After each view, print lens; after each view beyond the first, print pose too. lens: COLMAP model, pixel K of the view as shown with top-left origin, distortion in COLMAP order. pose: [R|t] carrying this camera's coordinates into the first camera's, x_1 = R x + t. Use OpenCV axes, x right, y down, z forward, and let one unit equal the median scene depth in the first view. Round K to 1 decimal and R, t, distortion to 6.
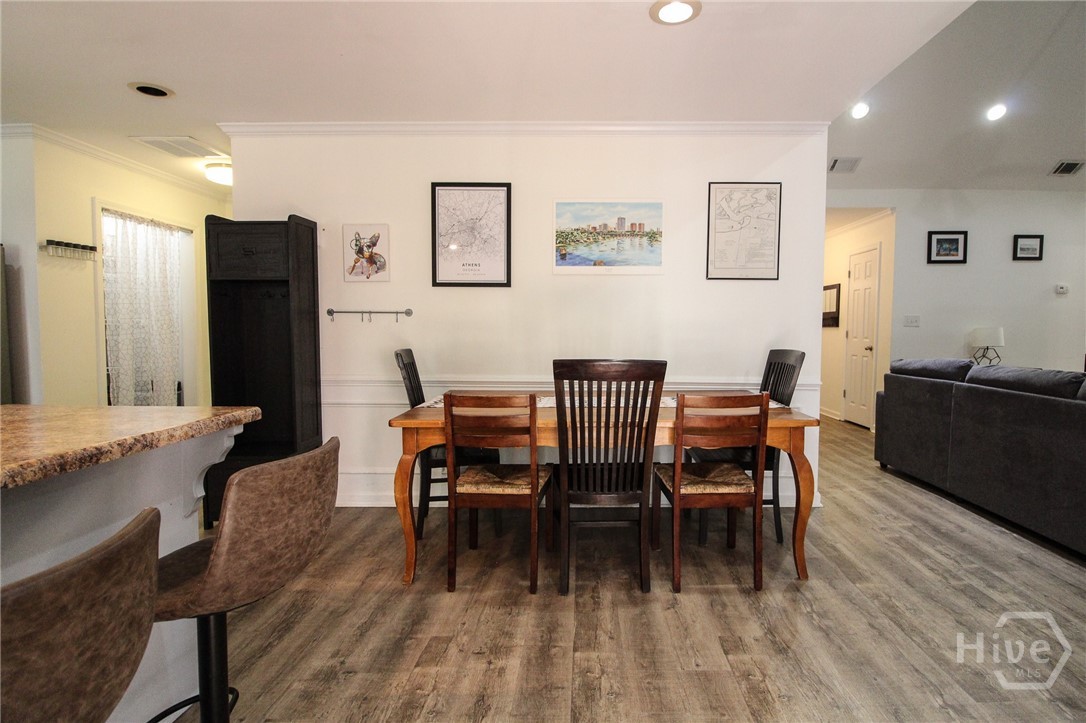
lens RADIAL K [[520.5, 0, 589.3], [0, 520.5, 356.1], [0, 0, 1]] dist [0.000498, -0.014715]
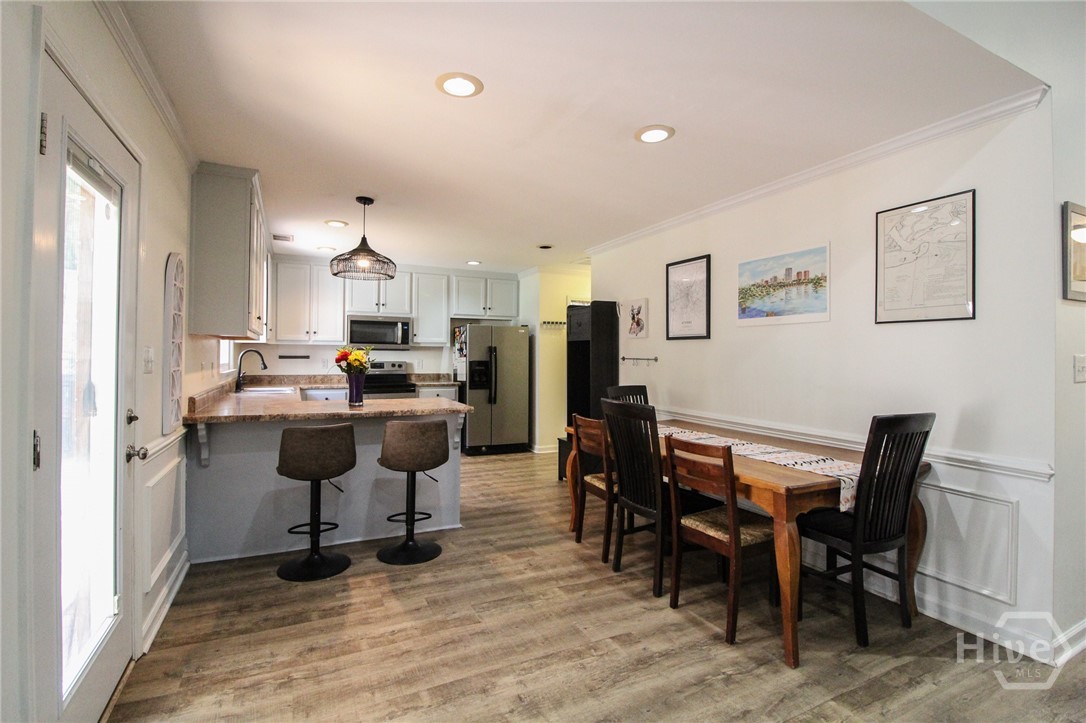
lens RADIAL K [[503.4, 0, 546.0], [0, 503.4, 352.0], [0, 0, 1]] dist [0.000676, -0.012964]
pose [[0.441317, -0.004959, -0.897337, 0.733101], [-0.056275, 0.997863, -0.033191, -0.042753], [0.895585, 0.065146, 0.440095, 0.151135]]
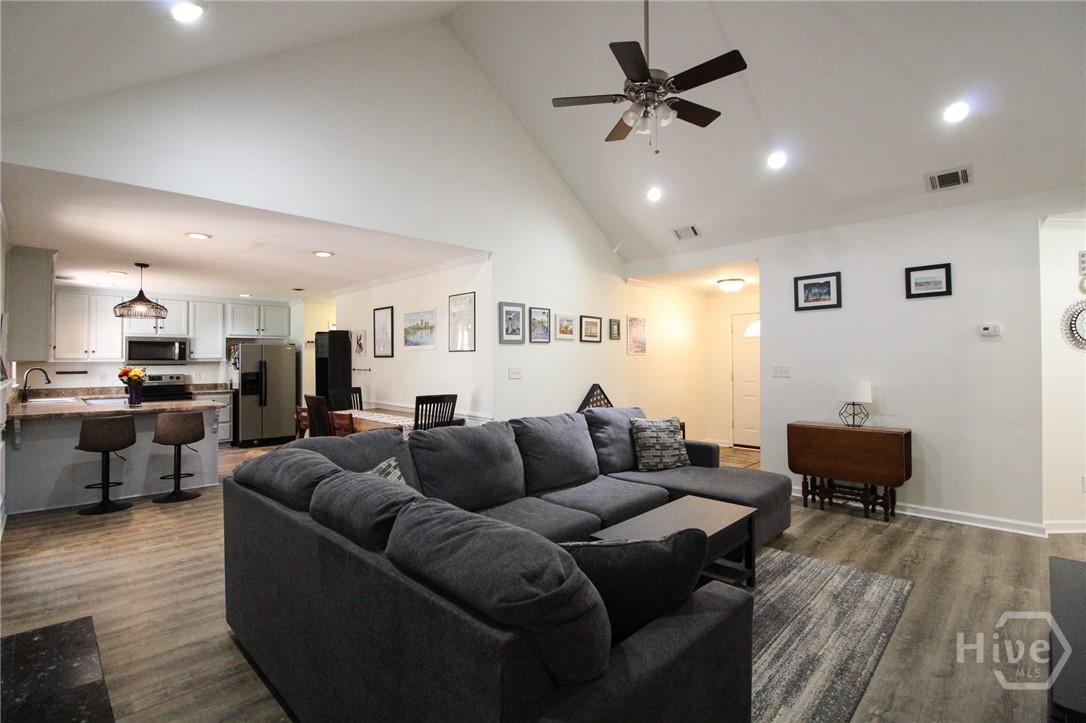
lens RADIAL K [[503.4, 0, 546.0], [0, 503.4, 352.0], [0, 0, 1]] dist [0.000676, -0.012964]
pose [[0.707815, -0.019216, -0.706136, 1.628117], [-0.030874, 0.997833, -0.058100, -0.060463], [0.705722, 0.062925, 0.705688, 0.057135]]
